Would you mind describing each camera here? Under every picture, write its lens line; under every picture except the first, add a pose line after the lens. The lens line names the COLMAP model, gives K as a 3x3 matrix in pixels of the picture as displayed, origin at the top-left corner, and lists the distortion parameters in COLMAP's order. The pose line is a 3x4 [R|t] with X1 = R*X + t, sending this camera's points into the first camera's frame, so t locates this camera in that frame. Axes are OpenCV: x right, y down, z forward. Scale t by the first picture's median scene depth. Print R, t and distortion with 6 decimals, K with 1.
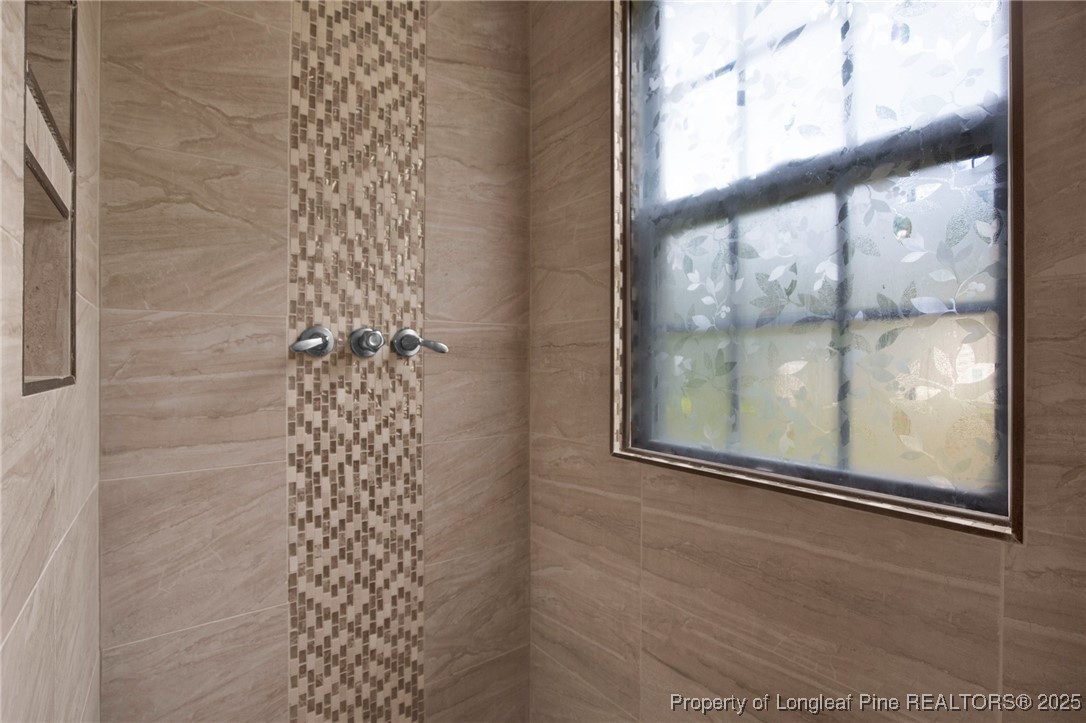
lens RADIAL K [[507.7, 0, 542.4], [0, 507.7, 361.6], [0, 0, 1]] dist [-0.032145, 0.004408]
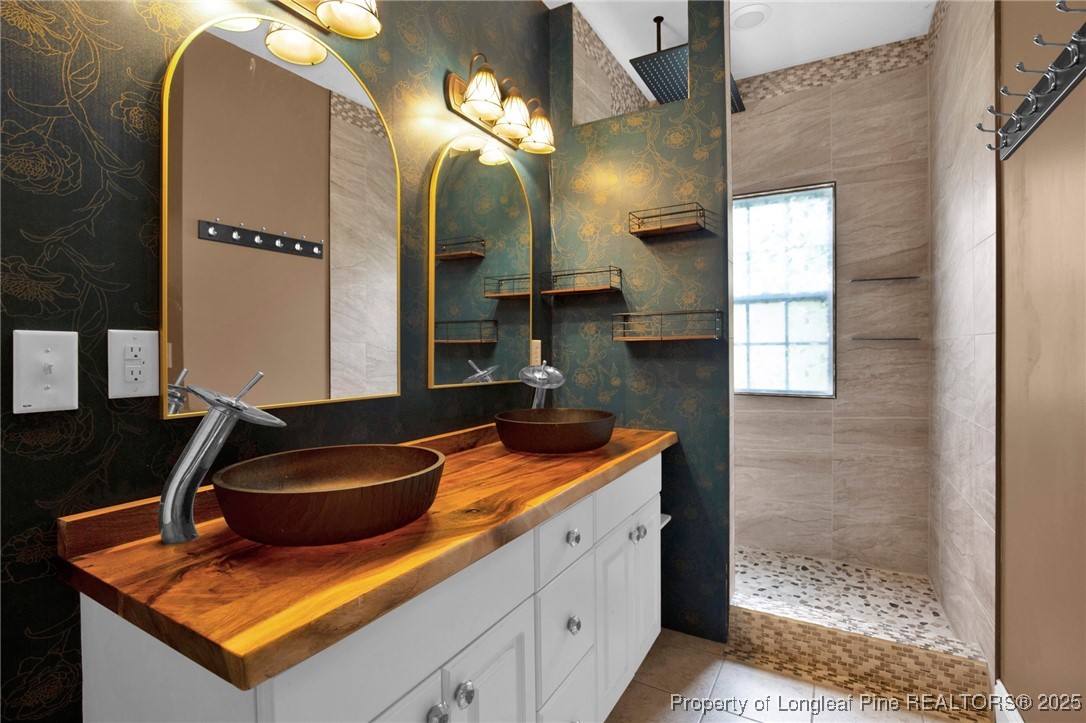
lens RADIAL K [[507.7, 0, 542.9], [0, 507.7, 358.5], [0, 0, 1]] dist [-0.032145, 0.004408]
pose [[0.917765, -0.006415, 0.397073, -2.494316], [0.008092, 0.999964, -0.002546, 0.005184], [-0.397042, 0.005550, 0.917784, -1.605640]]
